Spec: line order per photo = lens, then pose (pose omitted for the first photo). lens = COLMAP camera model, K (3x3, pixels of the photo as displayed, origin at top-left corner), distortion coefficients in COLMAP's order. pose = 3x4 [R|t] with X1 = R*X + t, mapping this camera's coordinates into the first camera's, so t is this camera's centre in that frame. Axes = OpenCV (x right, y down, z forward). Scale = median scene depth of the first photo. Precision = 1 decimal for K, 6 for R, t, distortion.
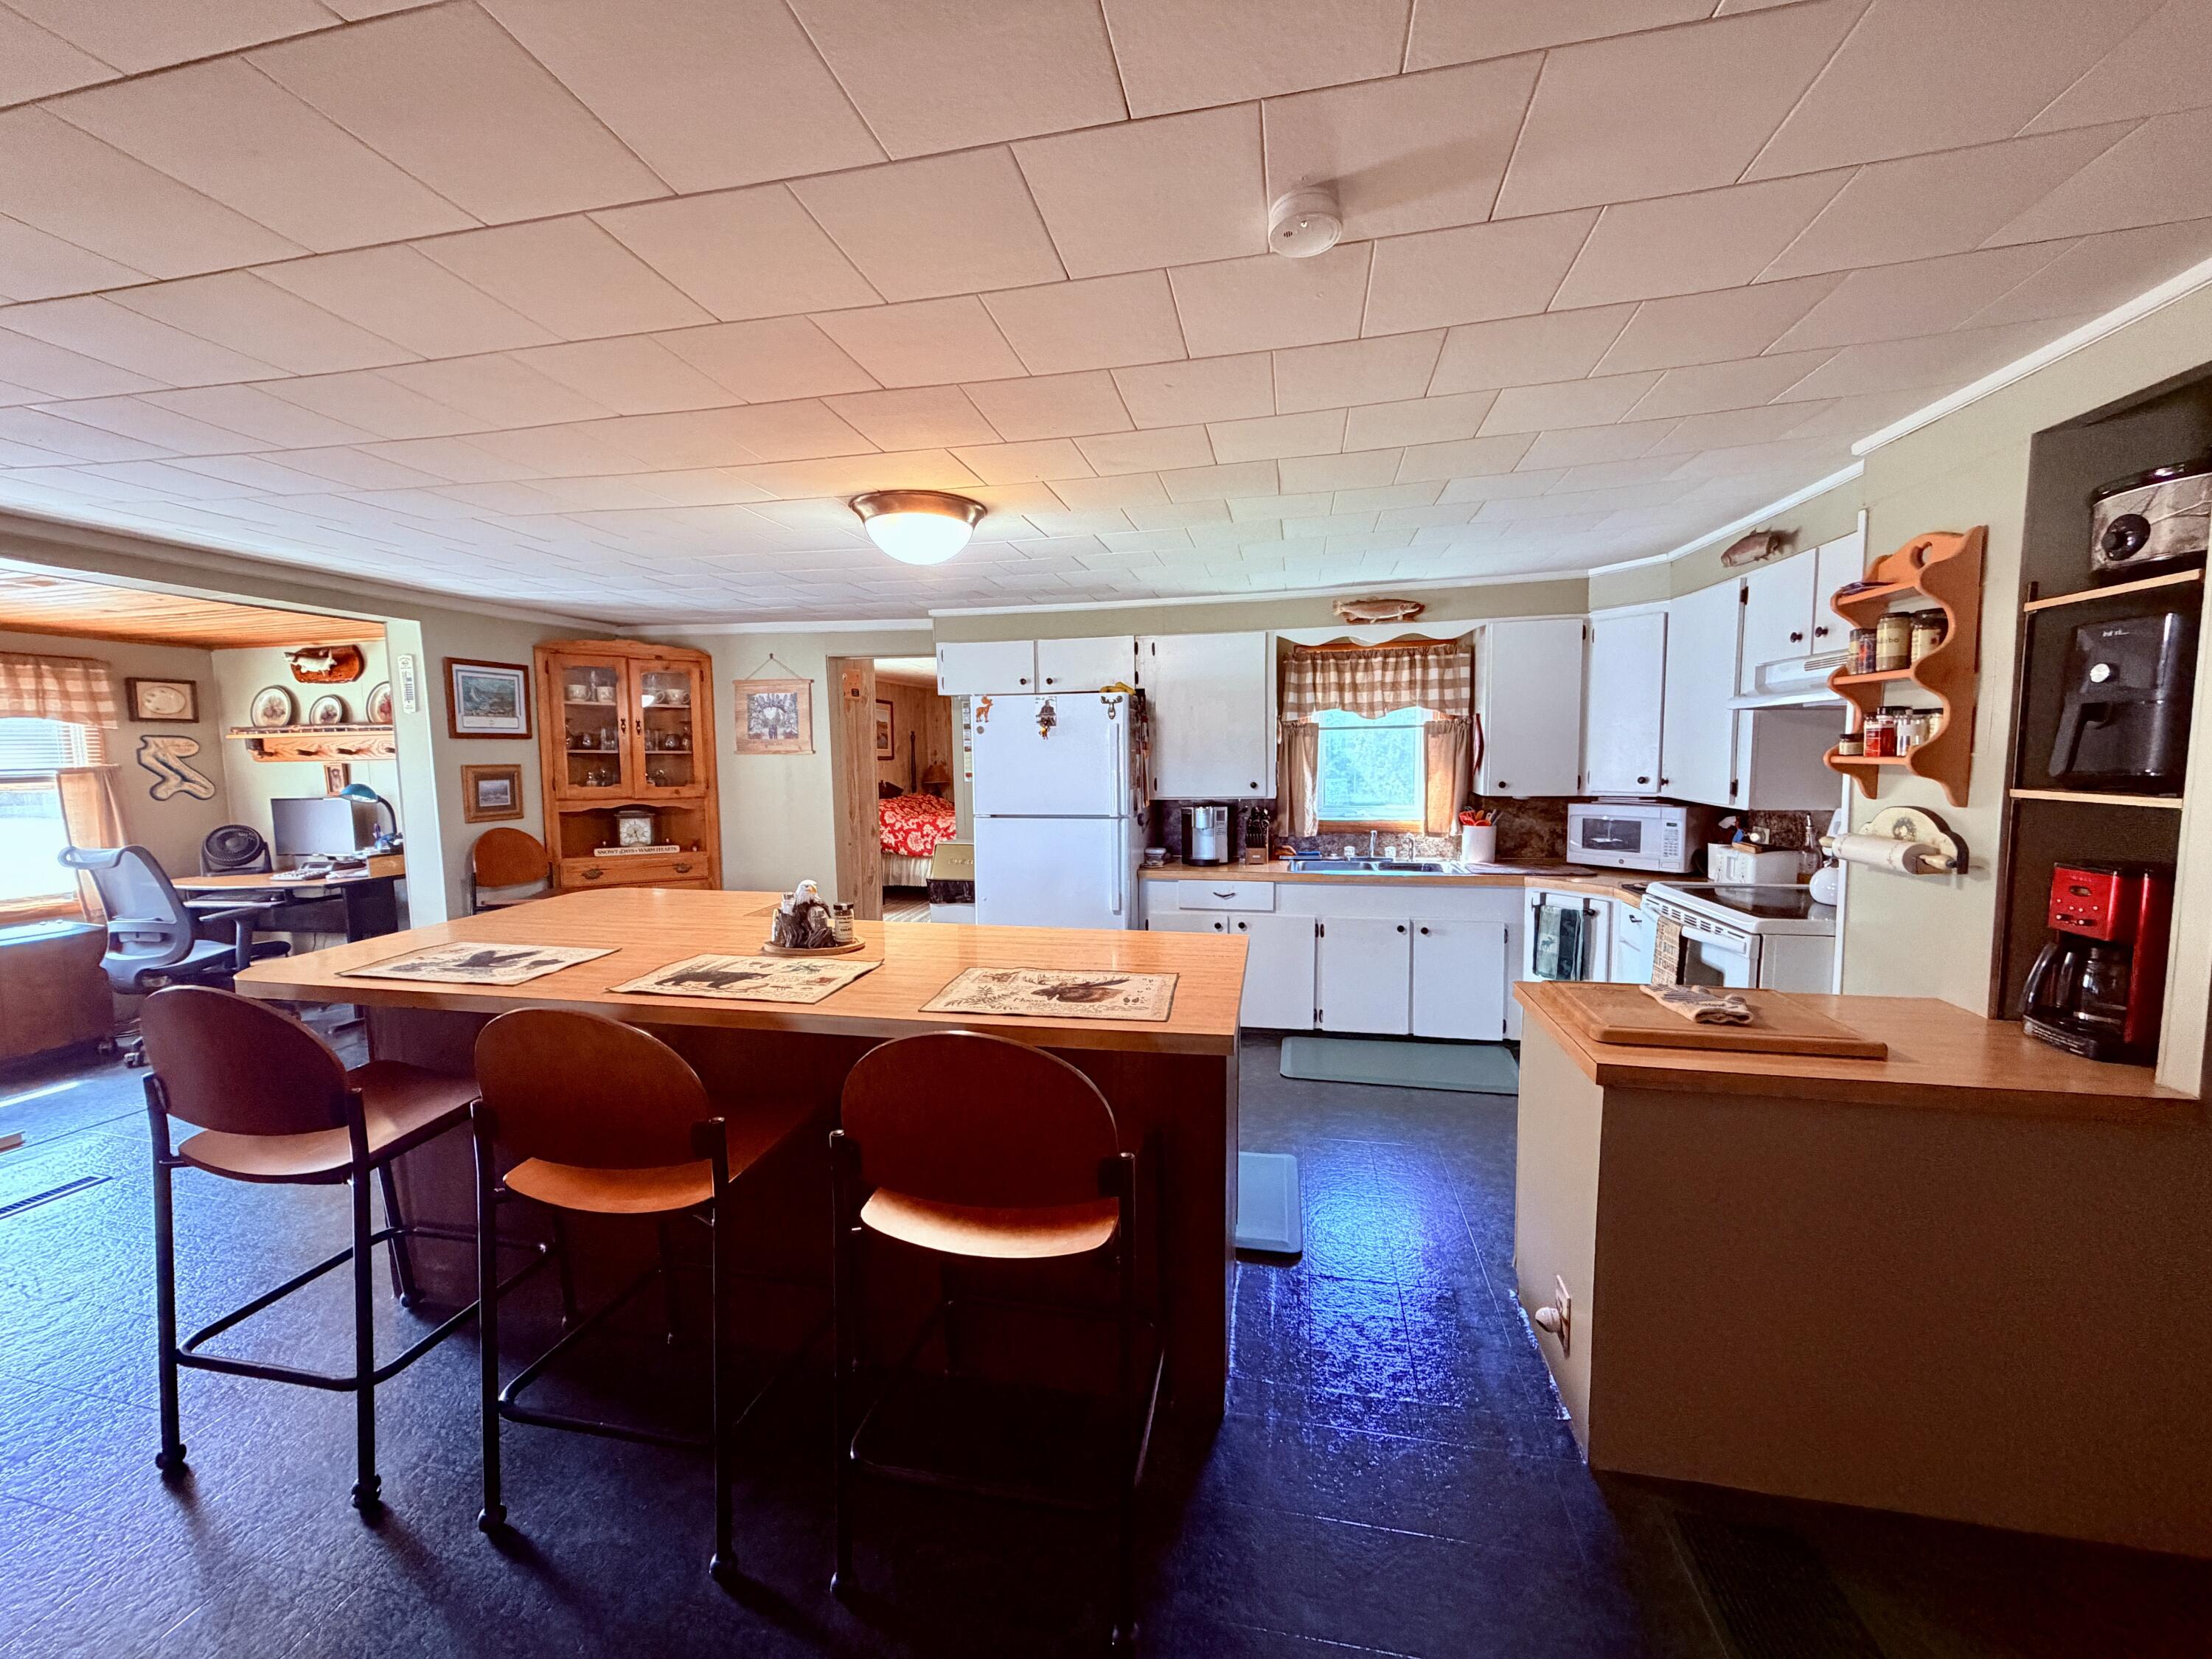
lens RADIAL K [[878.9, 0, 1099.3], [0, 878.9, 826.1], [0, 0, 1]] dist [0.001088, 0.000023]
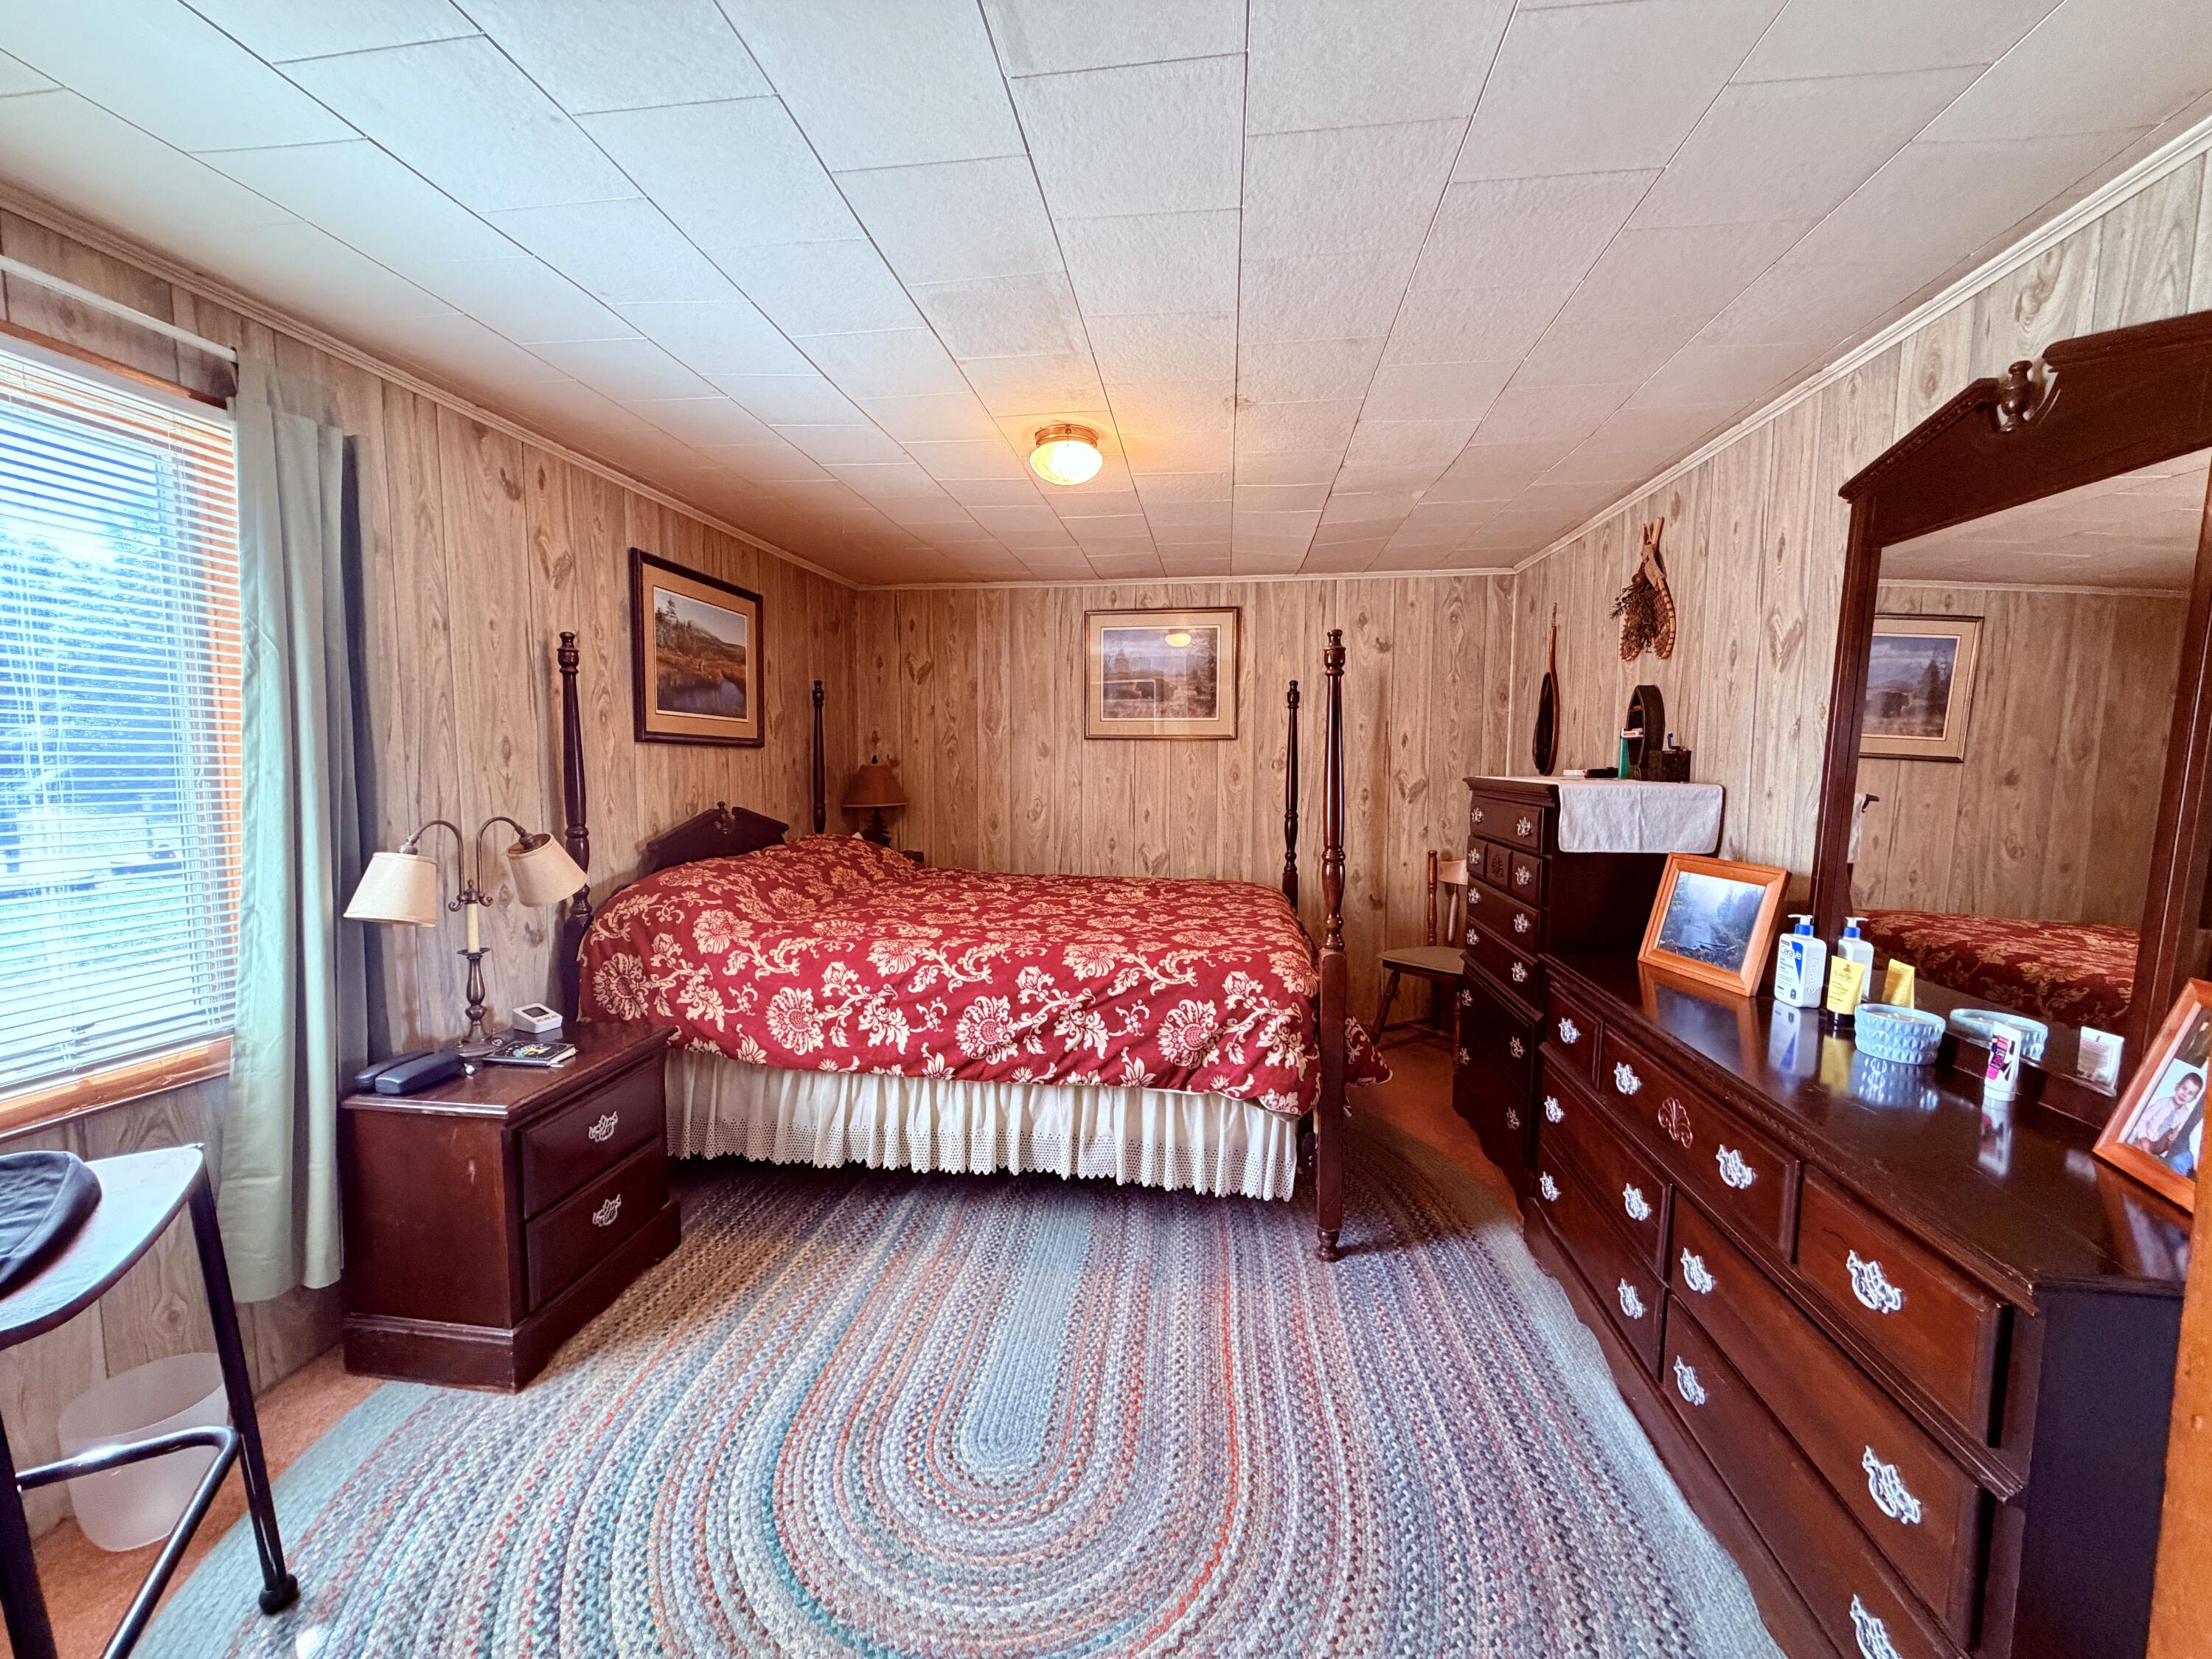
lens RADIAL K [[878.9, 0, 1110.3], [0, 878.9, 835.6], [0, 0, 1]] dist [0.001088, 0.000023]
pose [[0.997138, 0.020240, 0.072848, -0.125323], [-0.020375, 0.999792, 0.001114, -0.046688], [-0.072811, -0.002595, 0.997342, 0.693023]]
